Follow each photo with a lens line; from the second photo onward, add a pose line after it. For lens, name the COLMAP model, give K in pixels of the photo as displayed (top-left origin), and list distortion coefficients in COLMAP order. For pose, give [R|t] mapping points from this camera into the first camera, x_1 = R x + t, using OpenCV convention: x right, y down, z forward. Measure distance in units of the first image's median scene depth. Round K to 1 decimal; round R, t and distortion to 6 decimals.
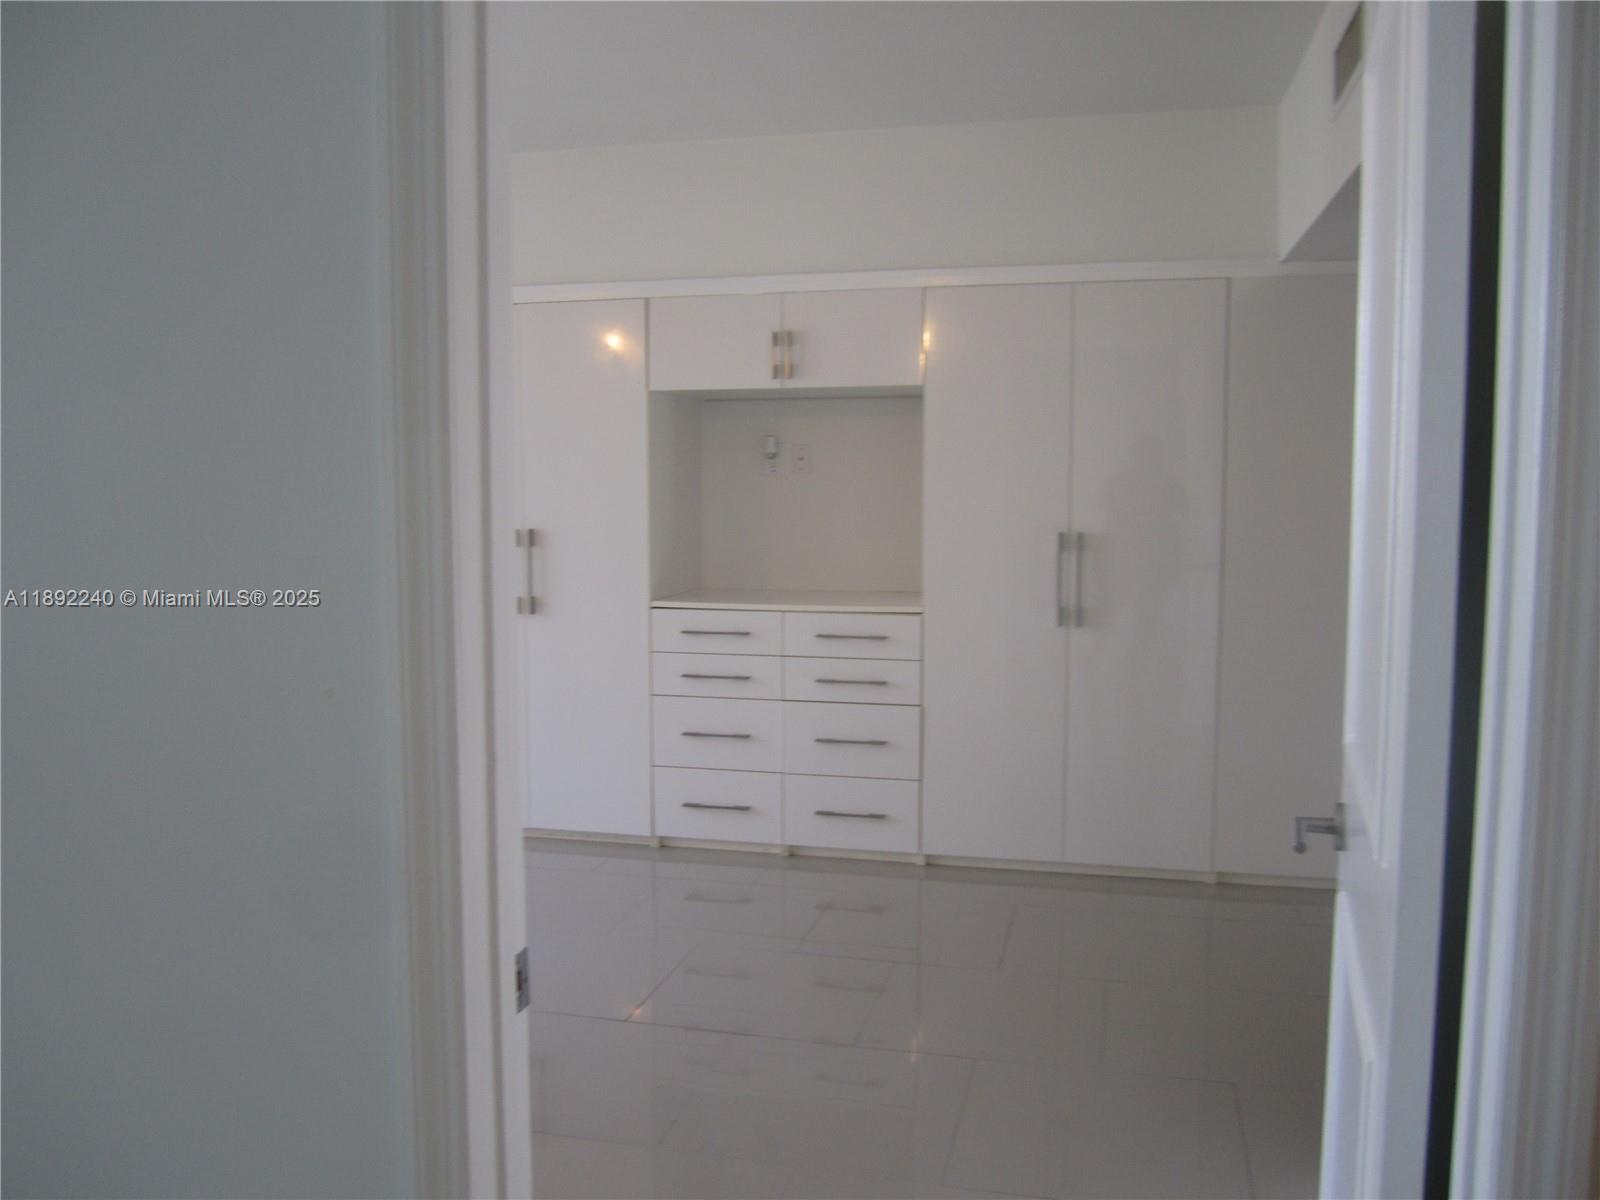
lens RADIAL K [[1325.4, 0, 799.1], [0, 1325.4, 599.6], [0, 0, 1]] dist [-0.059844, 0.021772]
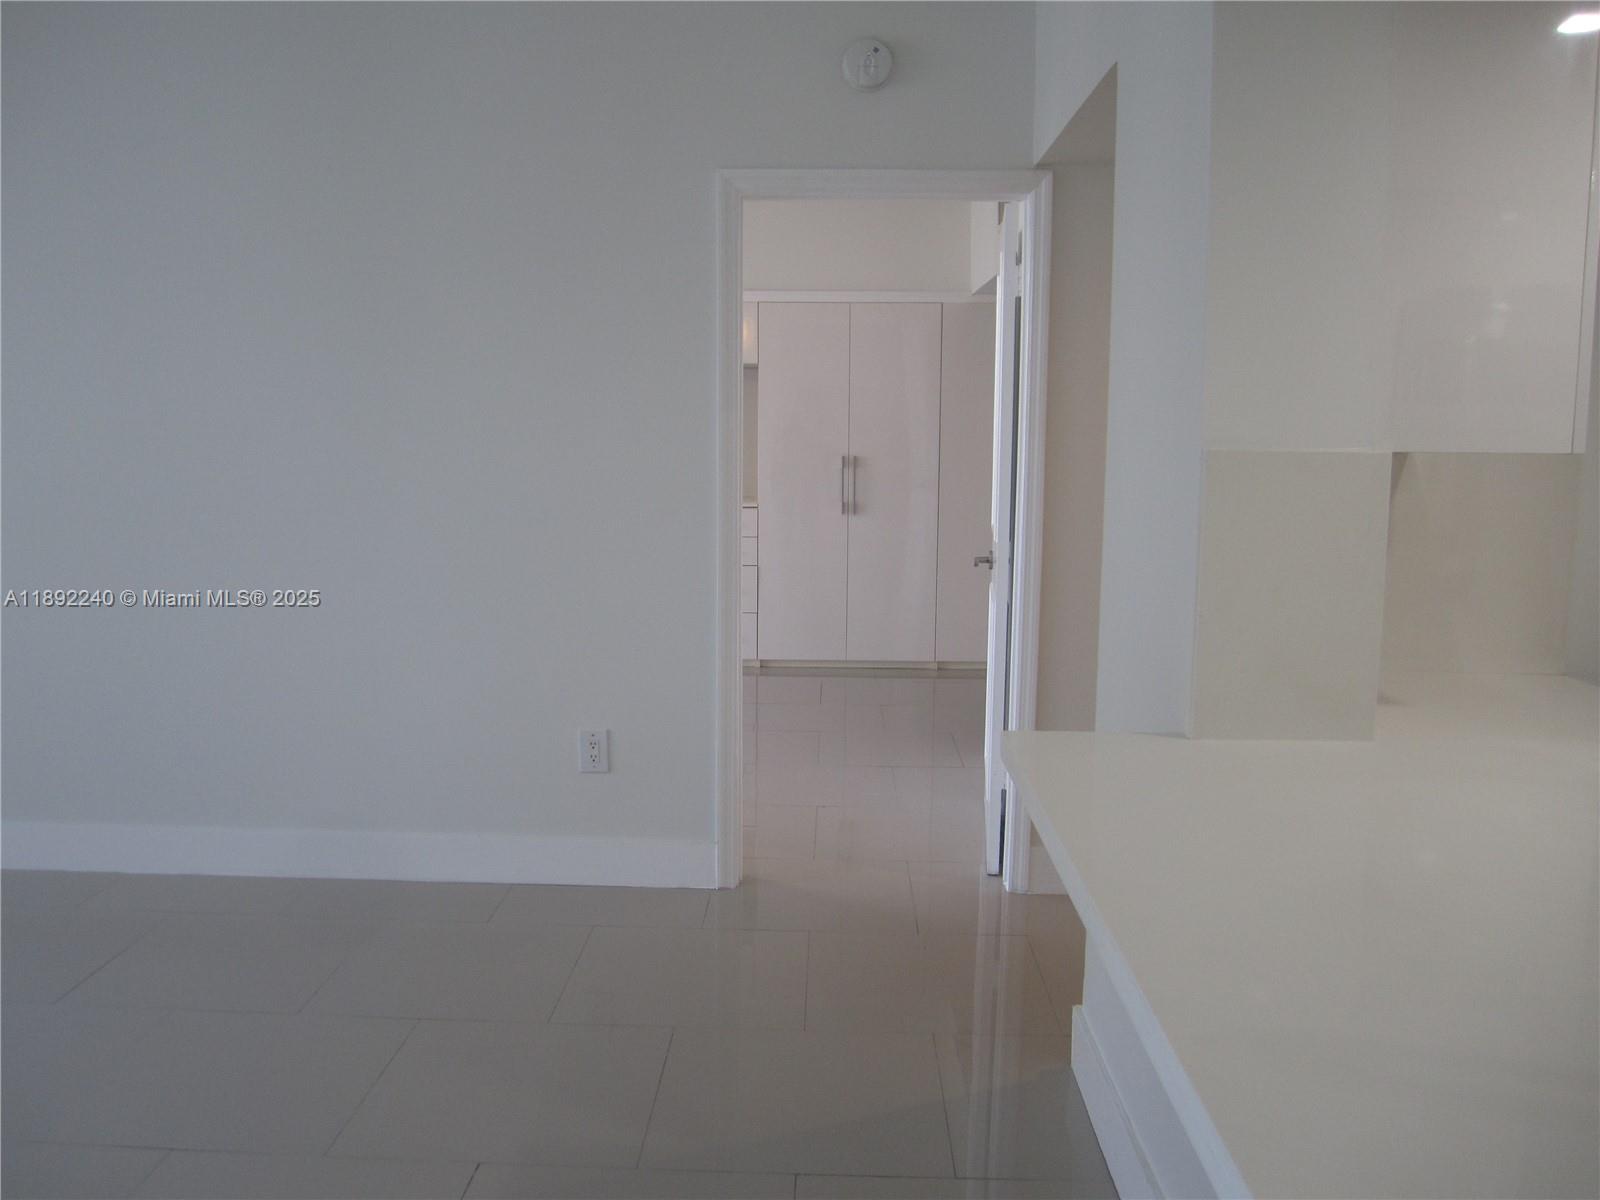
lens RADIAL K [[1325.4, 0, 799.8], [0, 1325.4, 600.7], [0, 0, 1]] dist [-0.059844, 0.021772]
pose [[0.977109, -0.017001, 0.212060, -0.203776], [0.008398, 0.999107, 0.041401, 0.059070], [-0.212574, -0.038672, 0.976379, -0.587965]]
